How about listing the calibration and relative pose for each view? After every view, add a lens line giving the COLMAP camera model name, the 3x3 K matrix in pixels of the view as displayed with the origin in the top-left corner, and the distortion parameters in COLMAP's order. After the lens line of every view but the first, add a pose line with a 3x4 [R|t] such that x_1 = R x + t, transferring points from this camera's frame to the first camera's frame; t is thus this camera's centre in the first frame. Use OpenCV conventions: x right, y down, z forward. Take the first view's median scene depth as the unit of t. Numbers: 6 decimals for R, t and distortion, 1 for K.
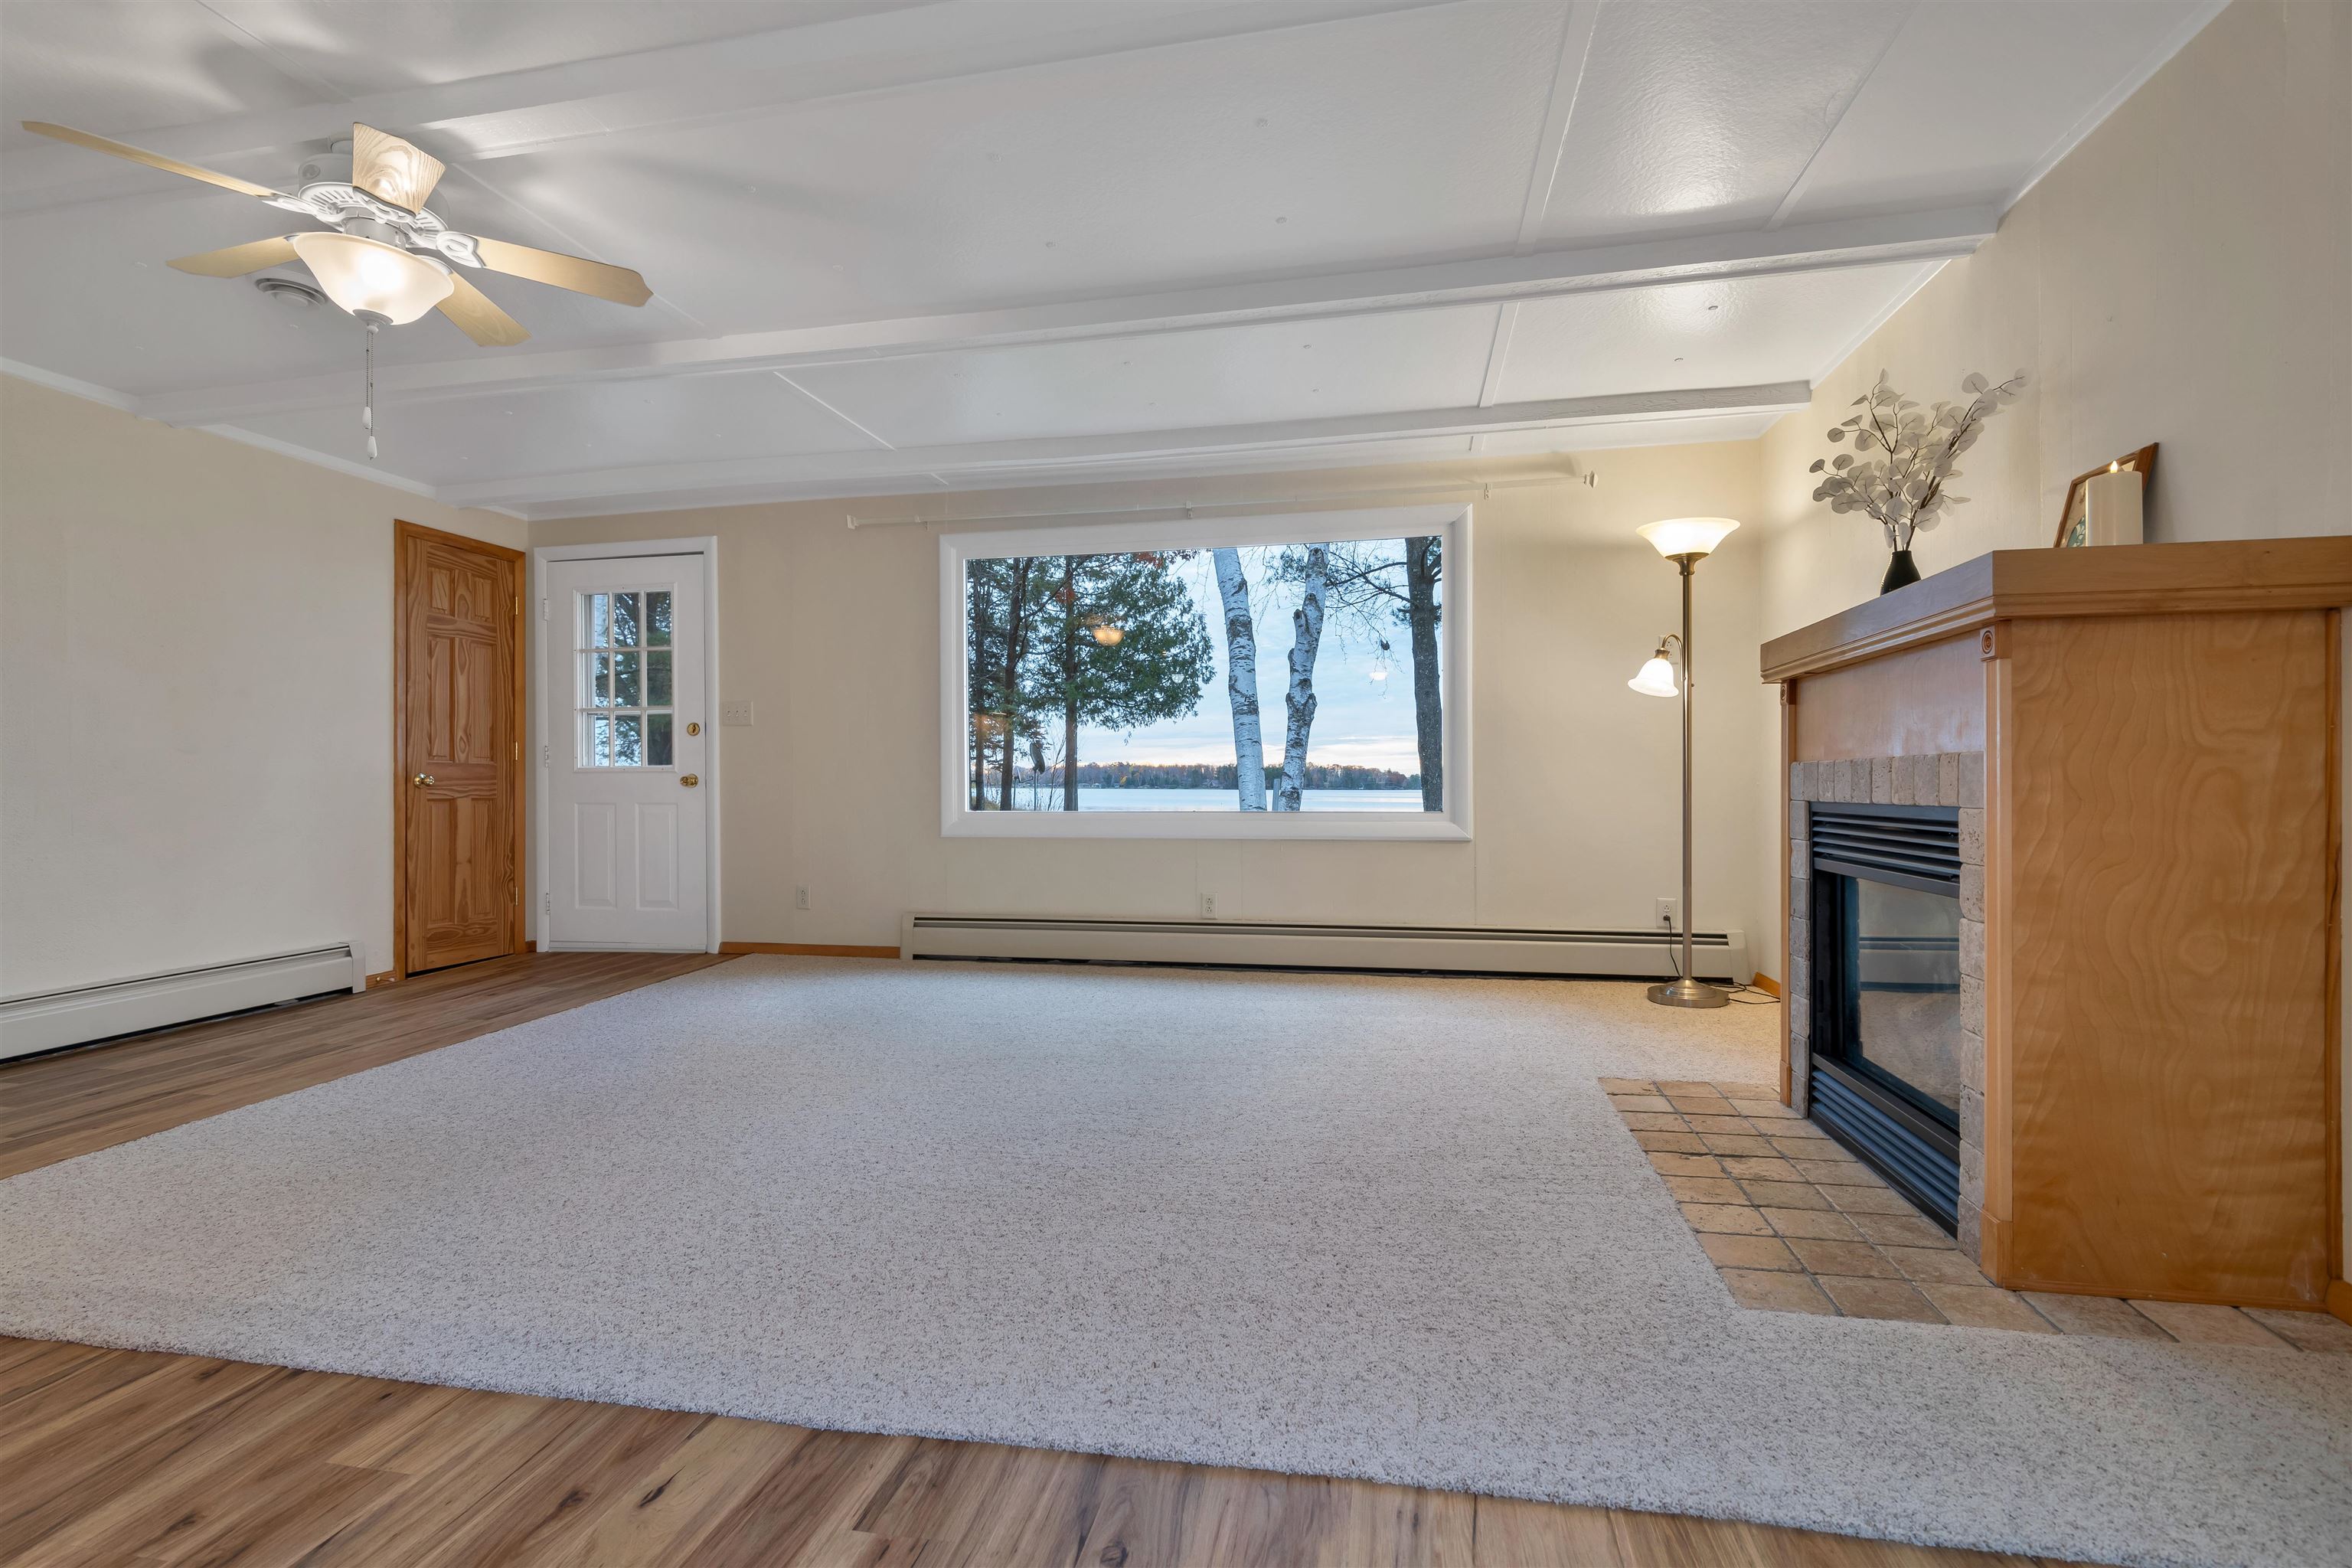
lens RADIAL K [[1091.0, 0, 1176.7], [0, 1091.0, 792.3], [0, 0, 1]] dist [0.000813, -0.000275]
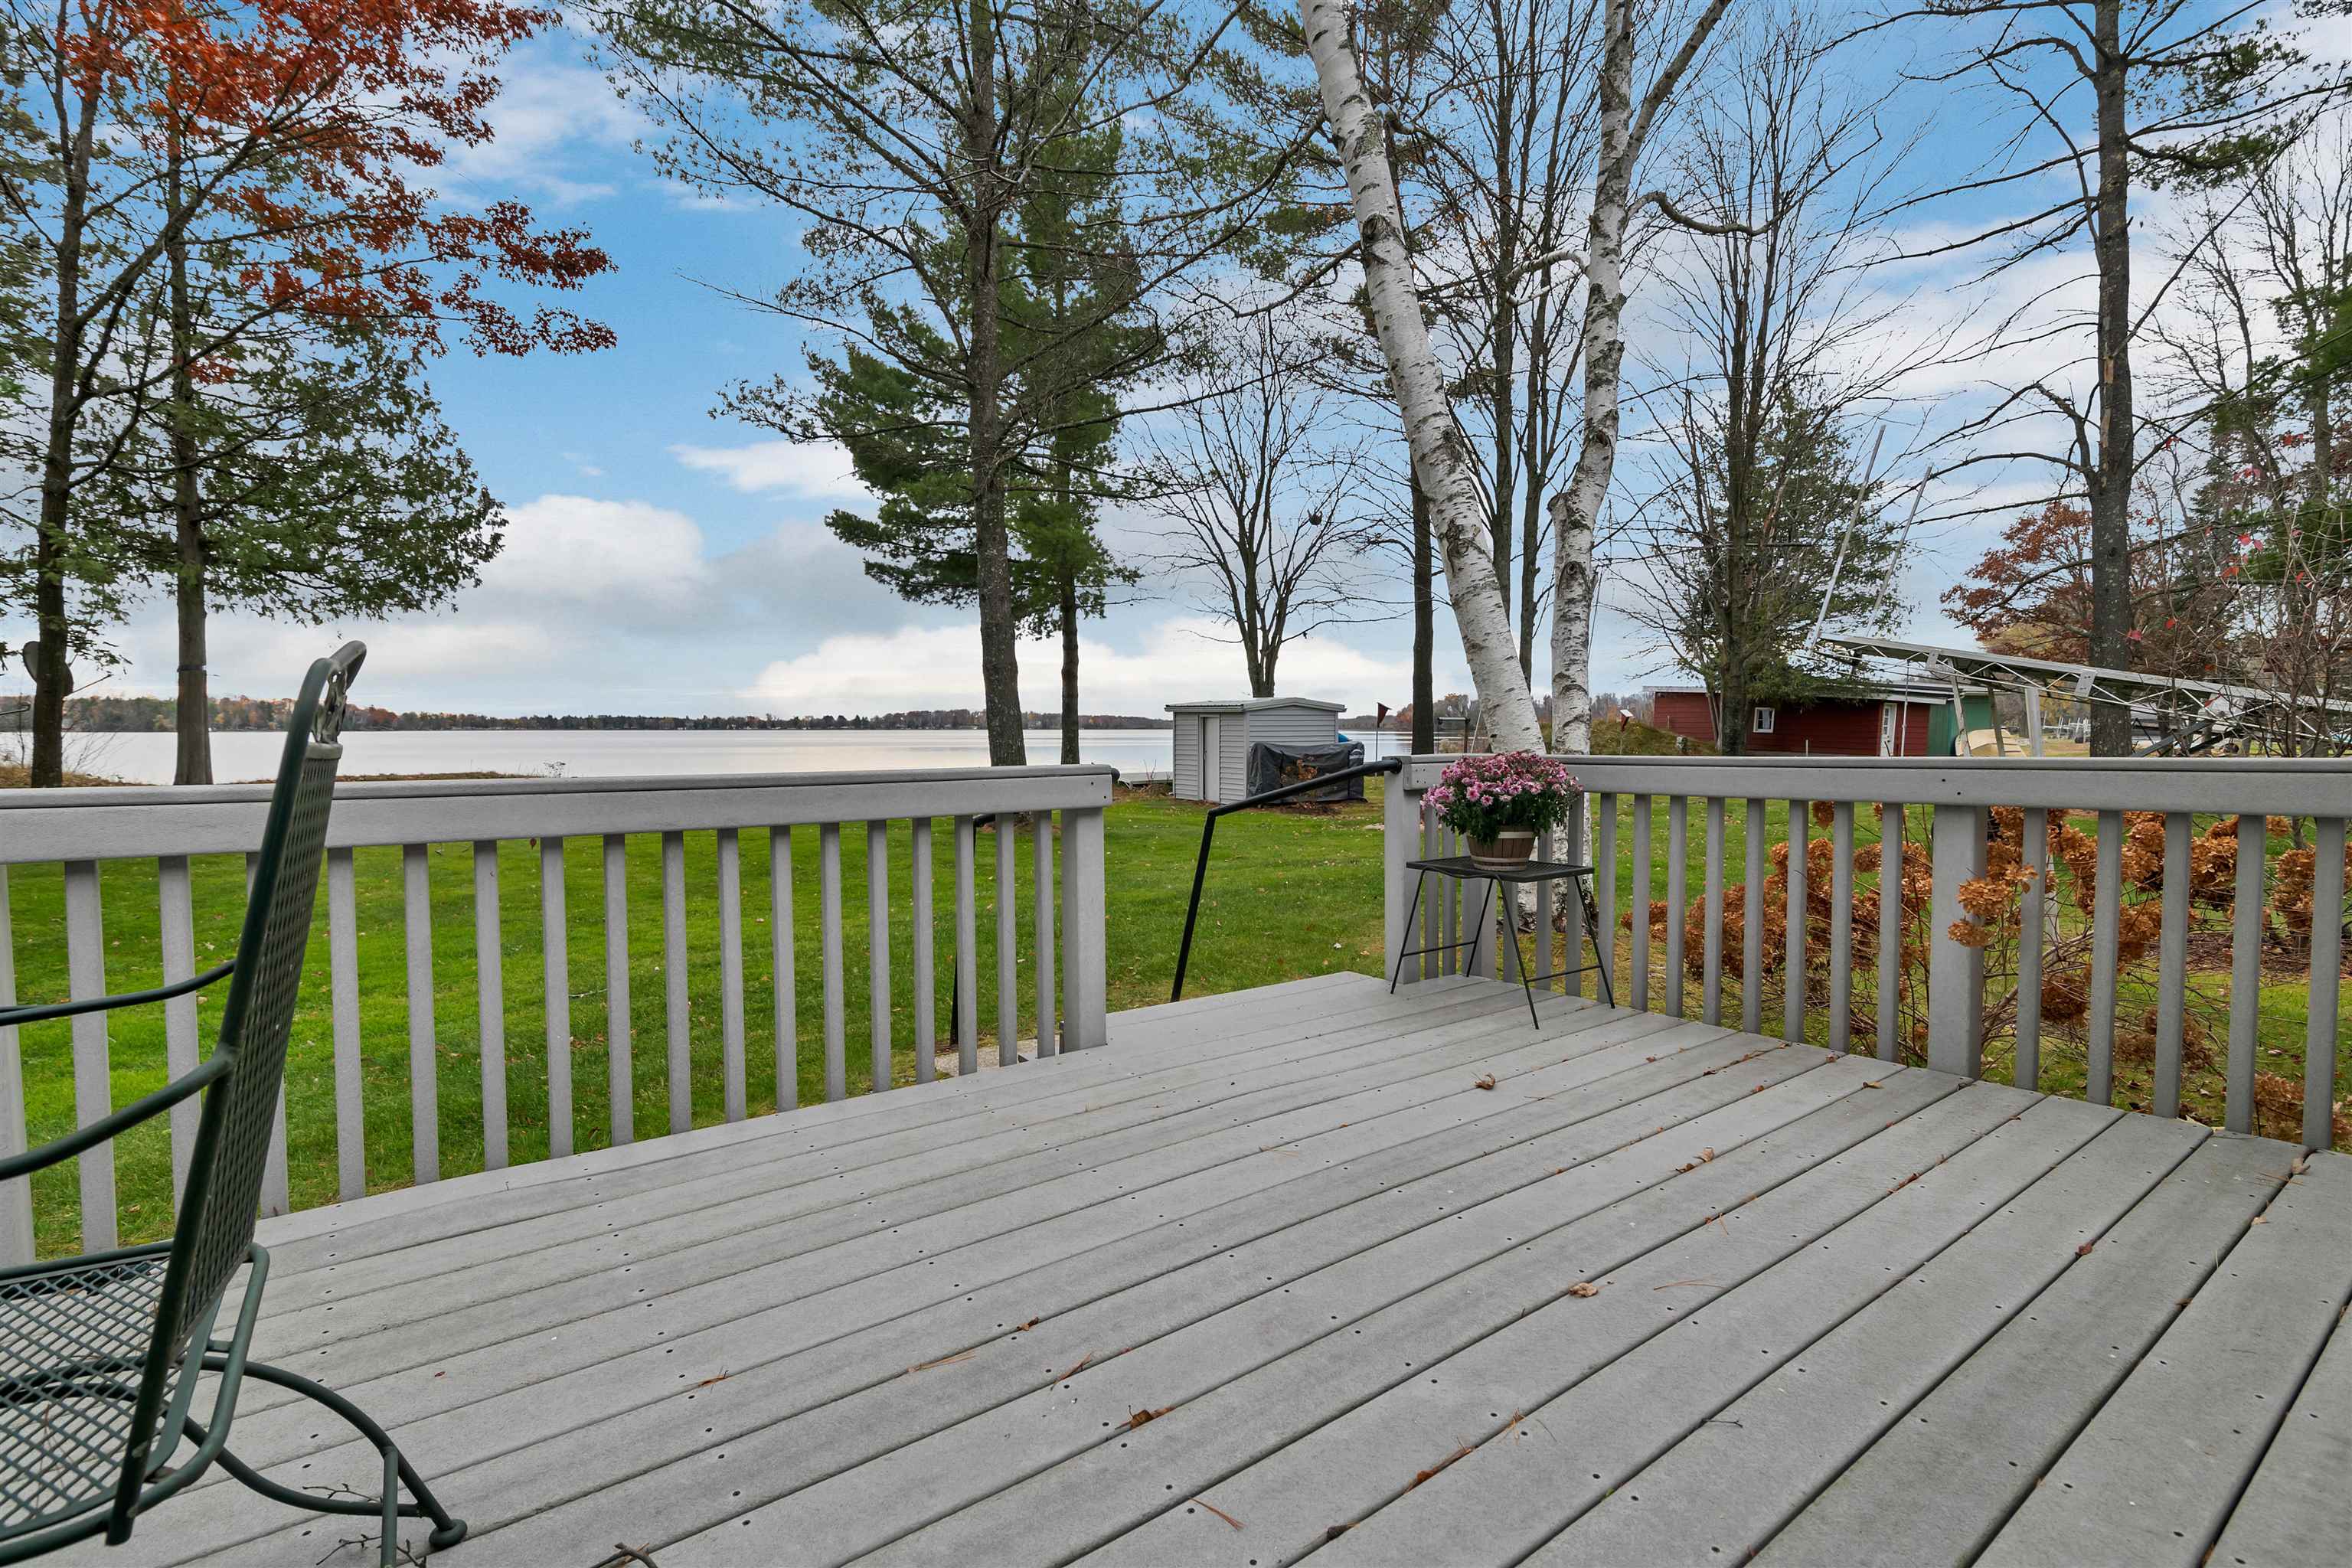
lens RADIAL K [[1091.0, 0, 1179.7], [0, 1091.0, 776.9], [0, 0, 1]] dist [0.000813, -0.000275]
pose [[0.673558, -0.038686, 0.738121, -0.946092], [0.007197, 0.998925, 0.045788, 0.012388], [-0.739099, -0.025529, 0.673113, 1.306636]]
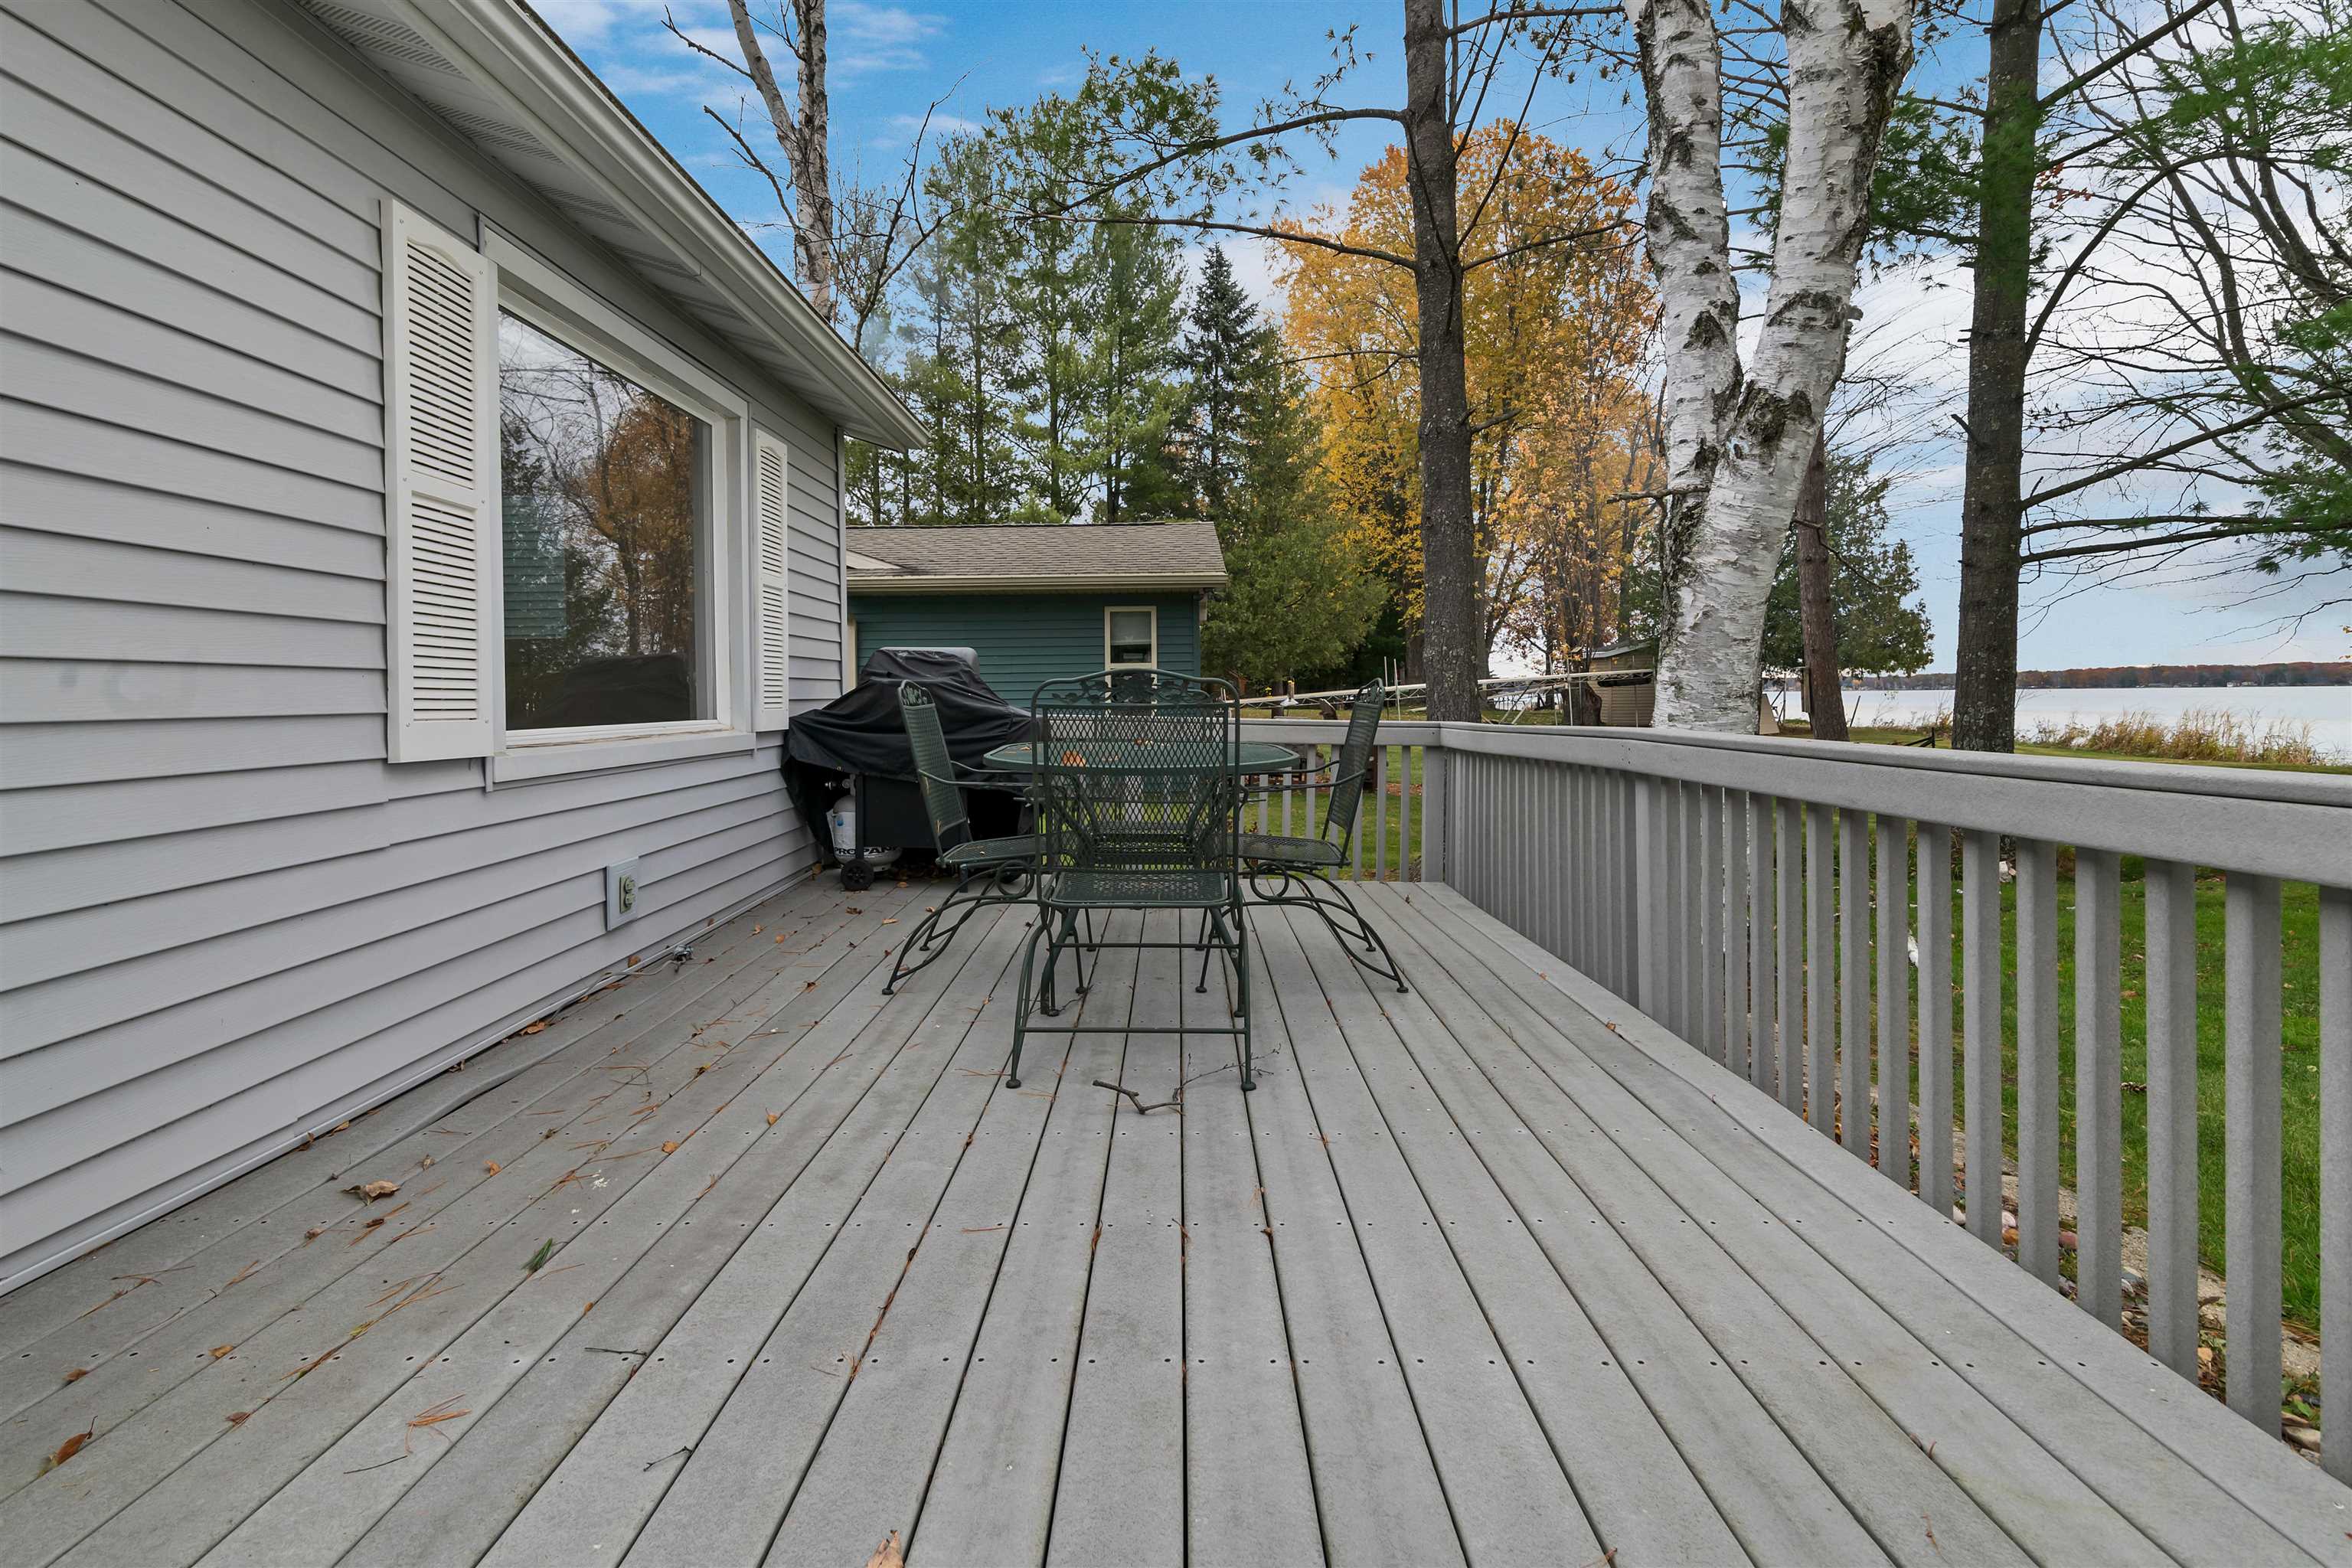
lens RADIAL K [[1091.0, 0, 1145.1], [0, 1091.0, 690.7], [0, 0, 1]] dist [0.000813, -0.000275]
pose [[0.173637, -0.011487, -0.984743, -0.433436], [0.011851, 0.999884, -0.009573, 0.012731], [0.984738, -0.010008, 0.173753, 1.441616]]
